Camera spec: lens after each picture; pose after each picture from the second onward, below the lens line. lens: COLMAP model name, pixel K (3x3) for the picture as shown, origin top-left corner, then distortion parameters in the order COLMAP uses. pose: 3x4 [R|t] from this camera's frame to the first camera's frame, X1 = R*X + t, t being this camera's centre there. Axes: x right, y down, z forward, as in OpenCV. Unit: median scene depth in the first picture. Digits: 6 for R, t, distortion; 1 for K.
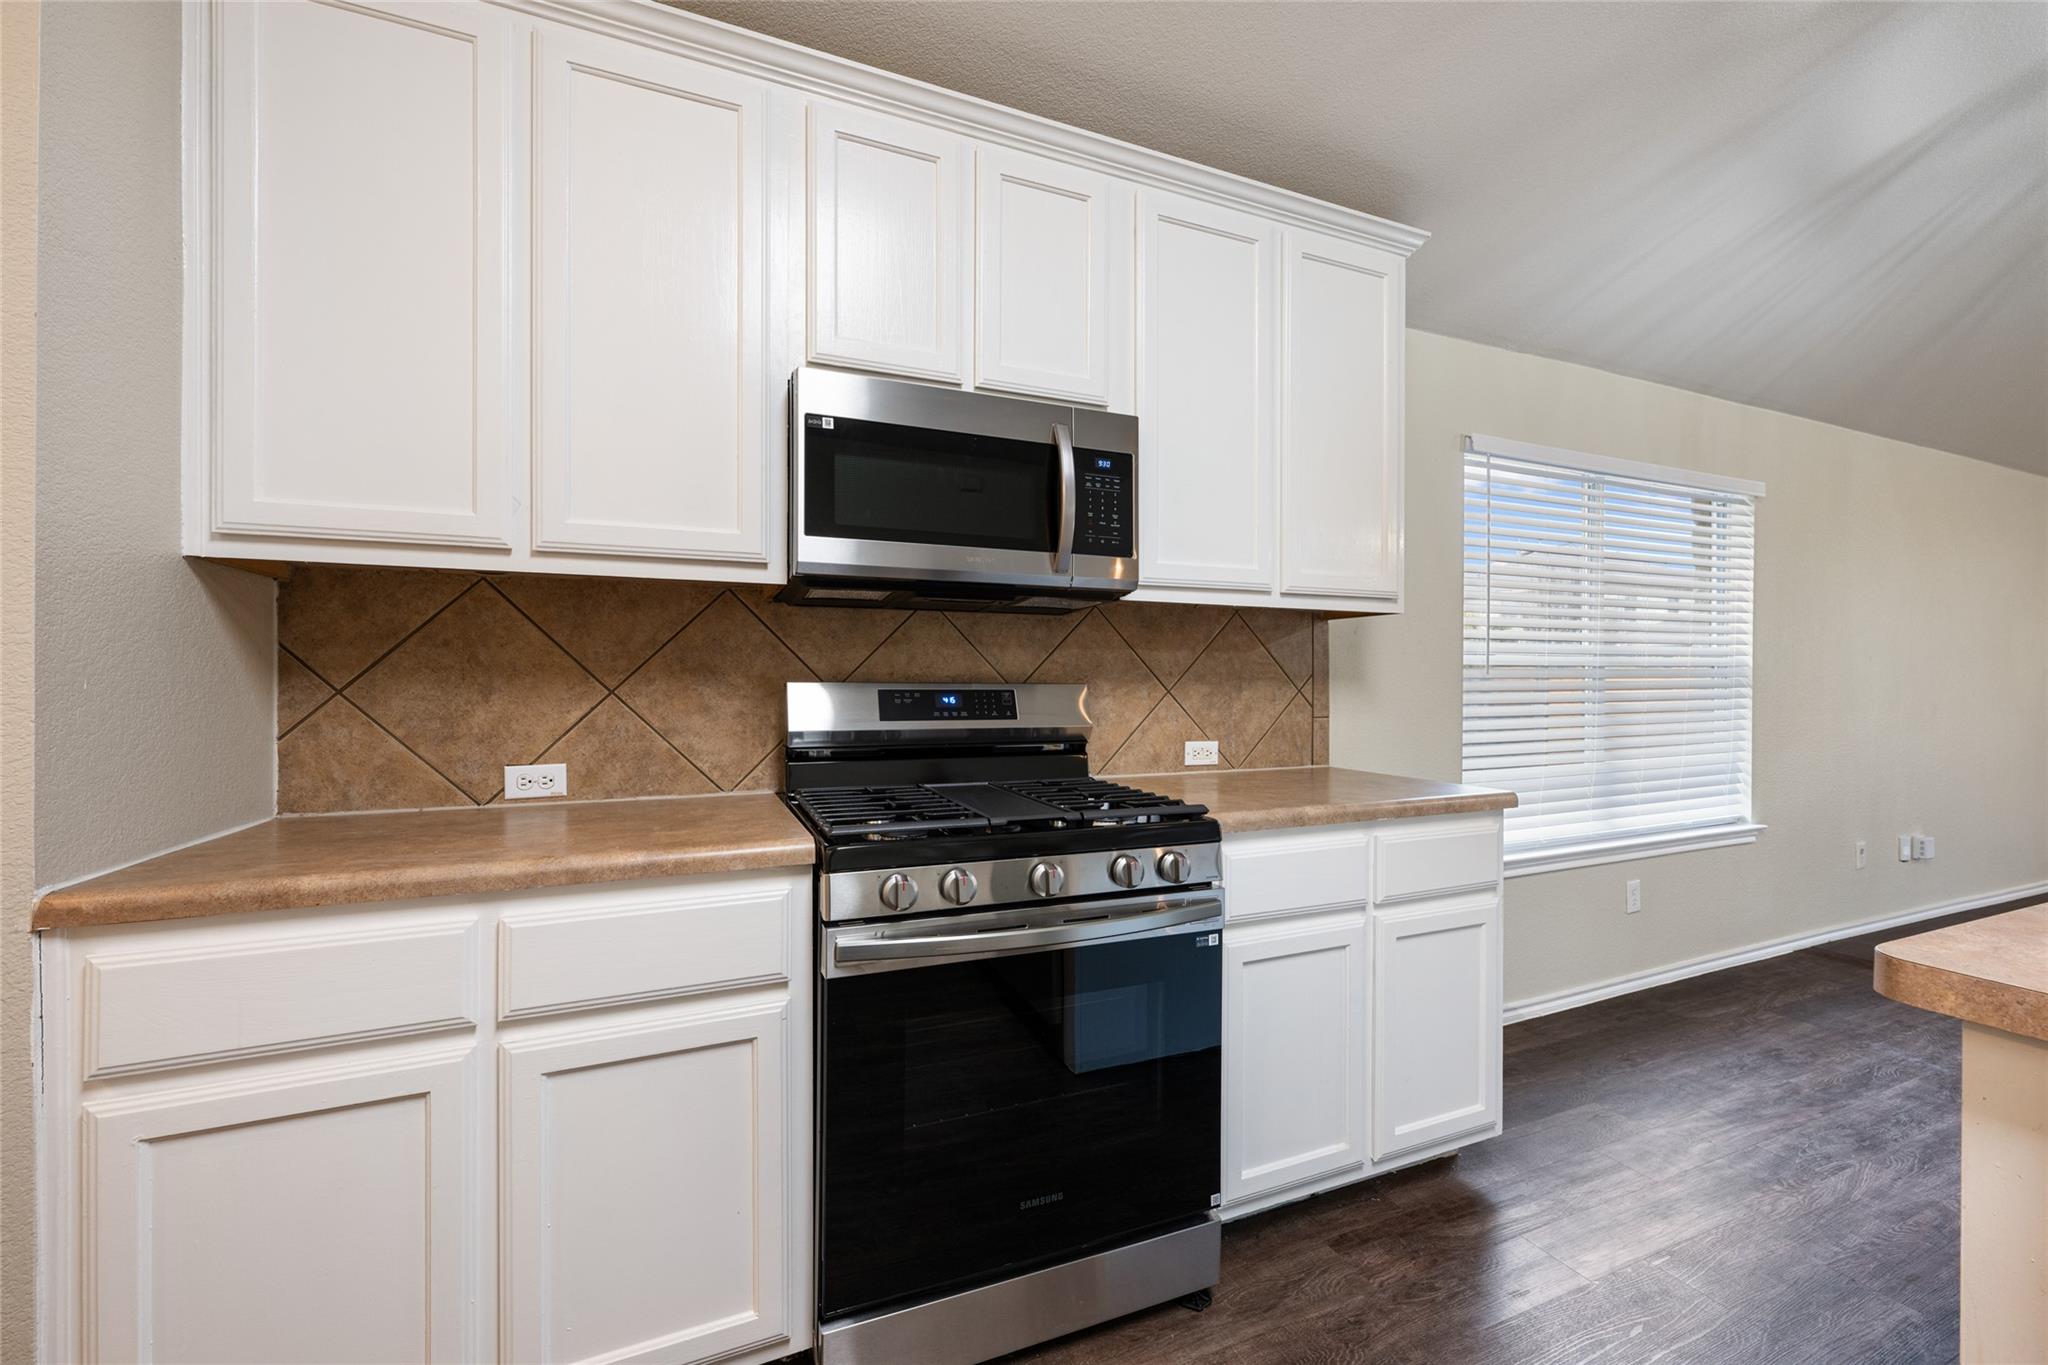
lens RADIAL K [[805.2, 0, 1021.9], [0, 805.2, 684.2], [0, 0, 1]] dist [-0.000426, -0.000063]
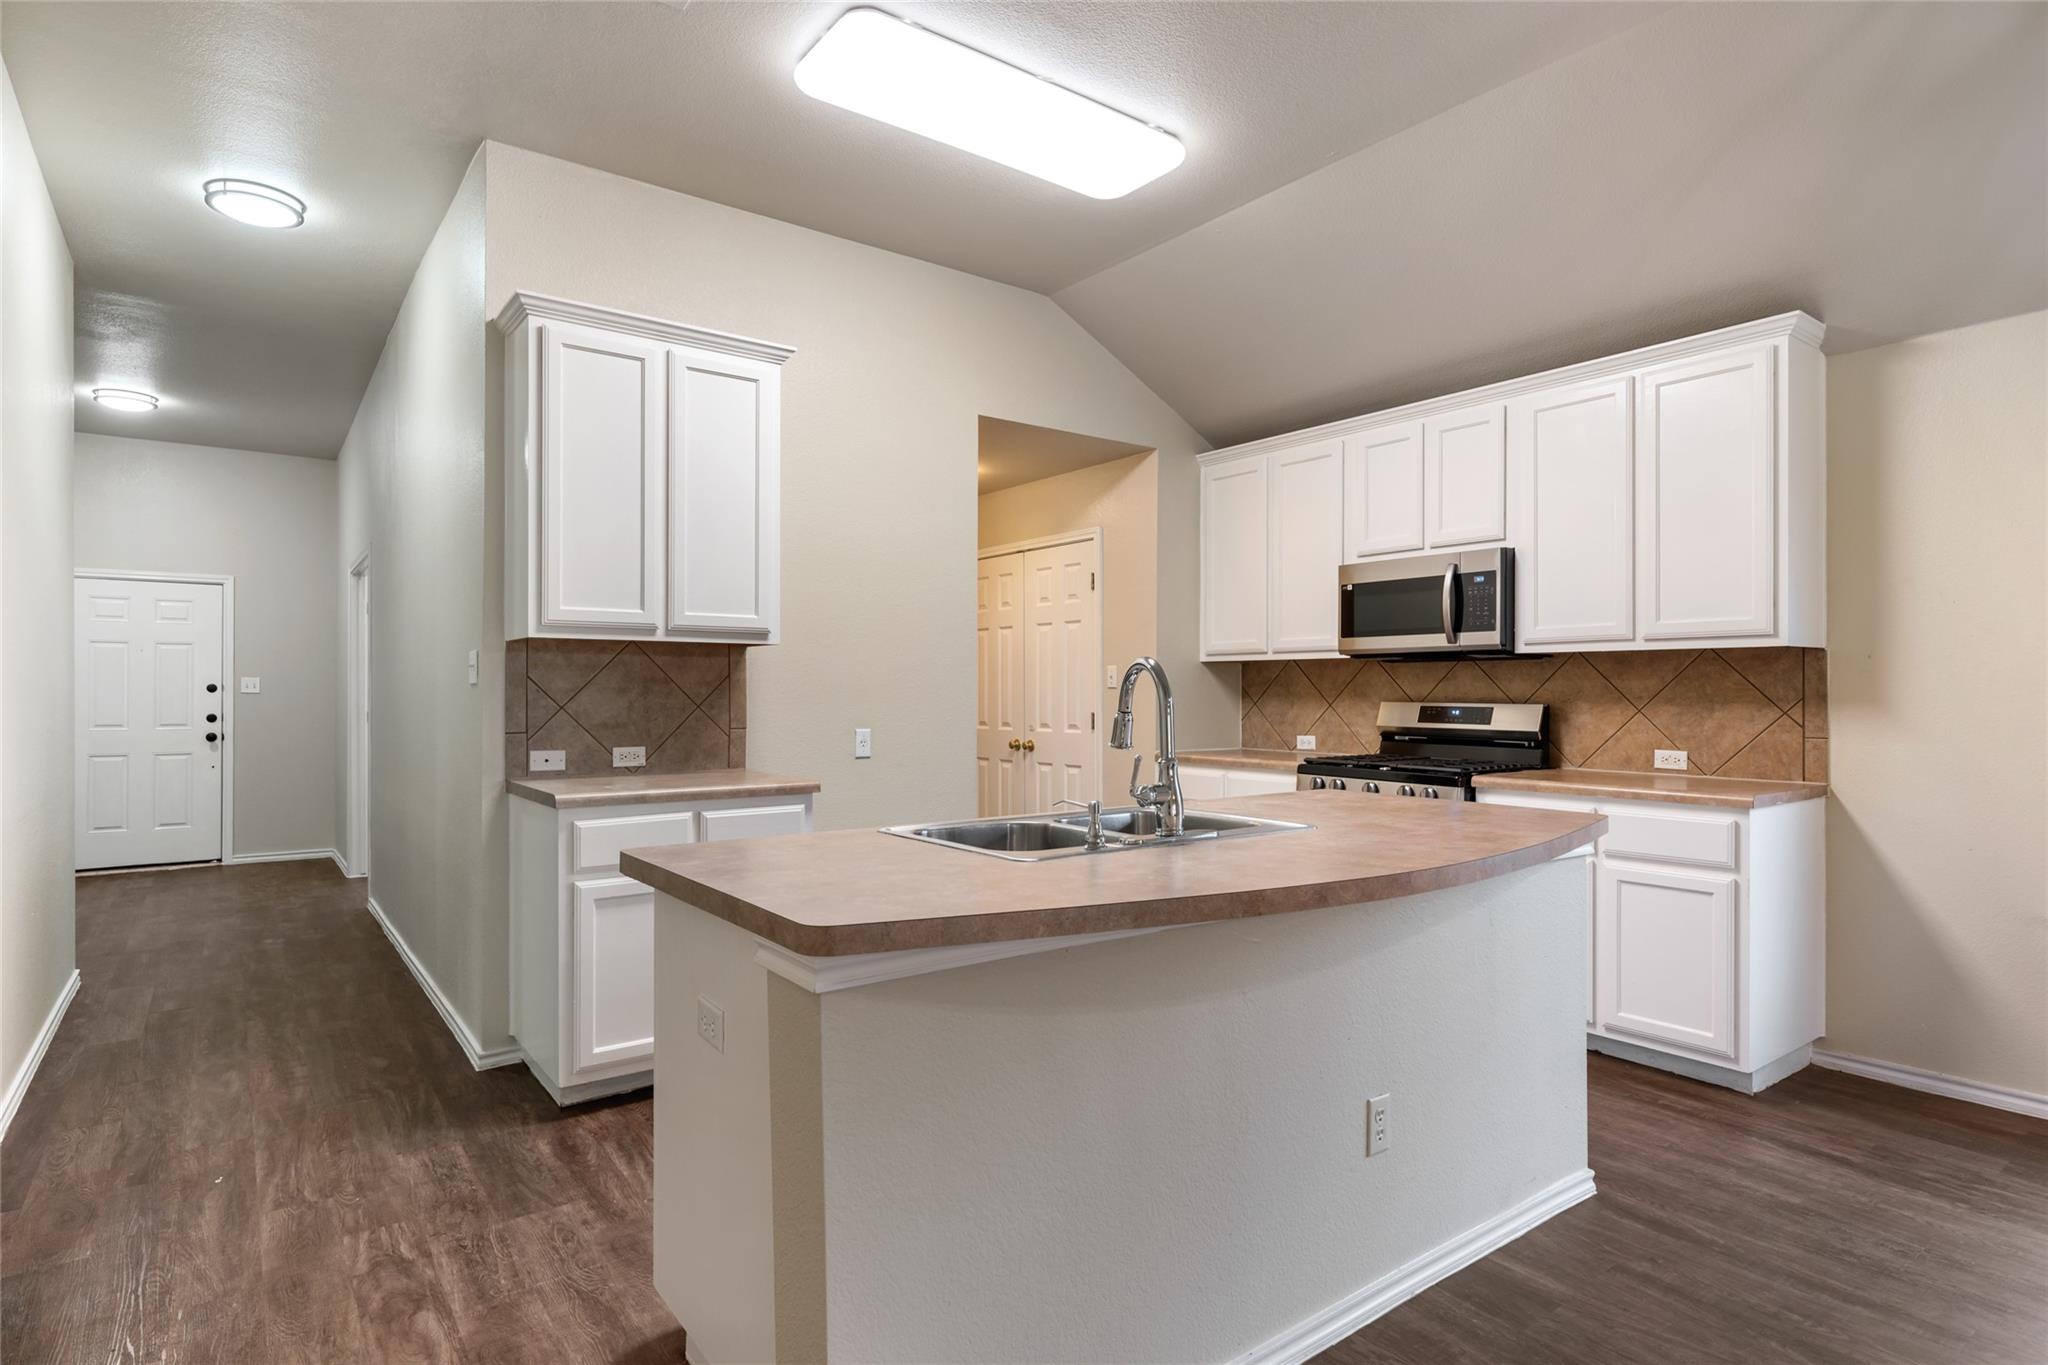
lens RADIAL K [[1079.5, 0, 1019.1], [0, 1079.5, 692.7], [0, 0, 1]] dist [-0.001823, 0.000230]
pose [[0.231443, 0.001797, -0.972847, 2.101049], [-0.002876, 0.999995, 0.001163, -0.024549], [0.972844, 0.002529, 0.231447, -0.508552]]
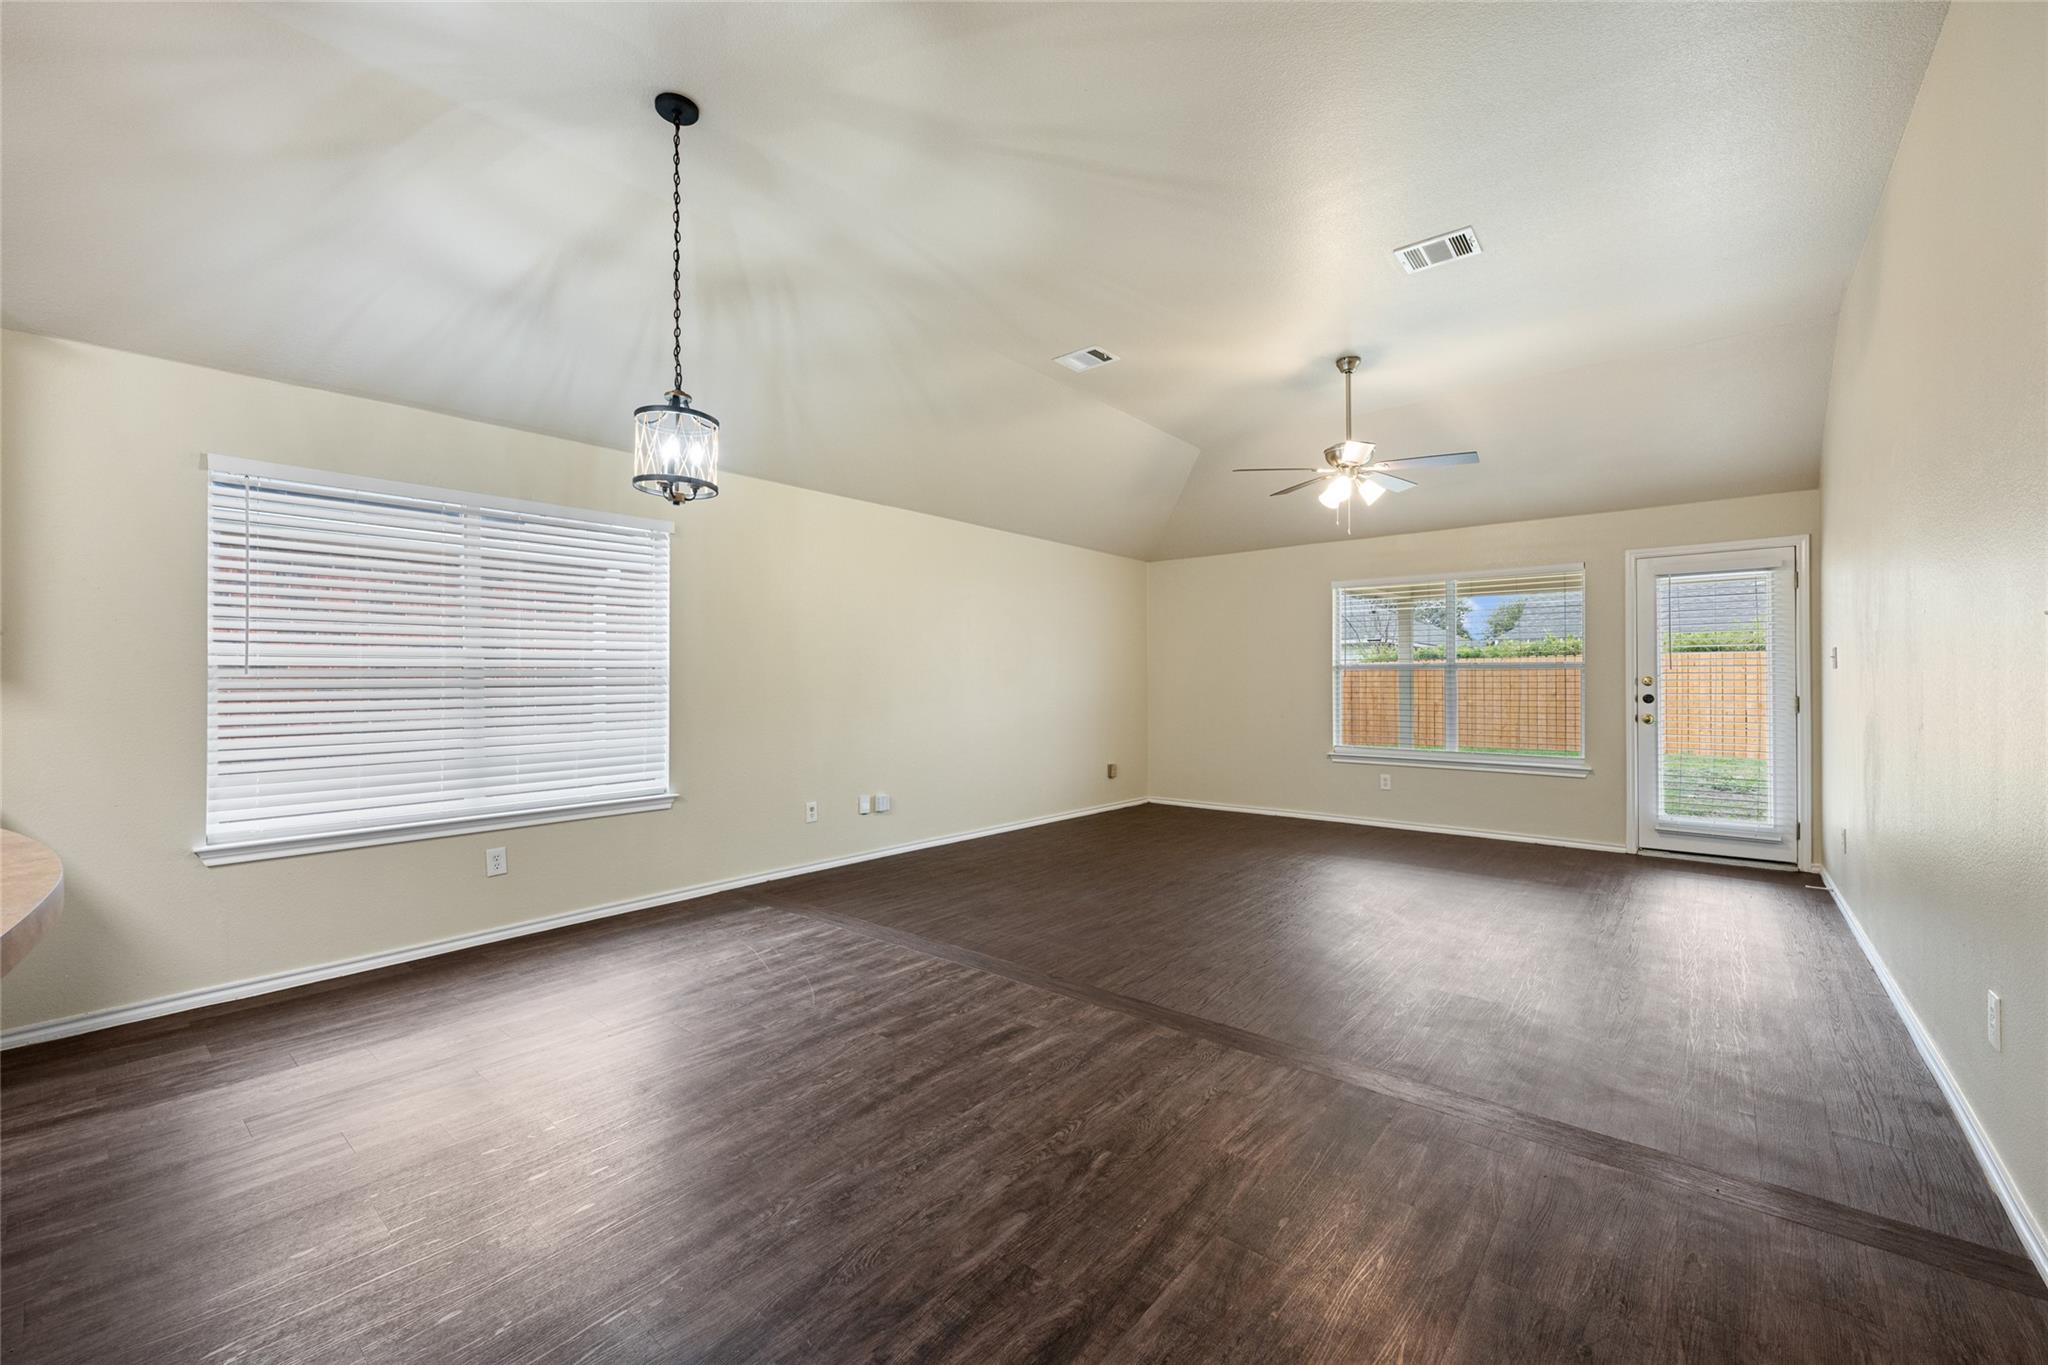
lens RADIAL K [[822.1, 0, 1026.3], [0, 822.1, 683.6], [0, 0, 1]] dist [-0.000191, -0.000171]
pose [[0.889834, -0.004864, 0.456259, 1.552667], [0.005781, 0.999983, -0.000614, 0.012015], [-0.456248, 0.003184, 0.889847, -0.742446]]
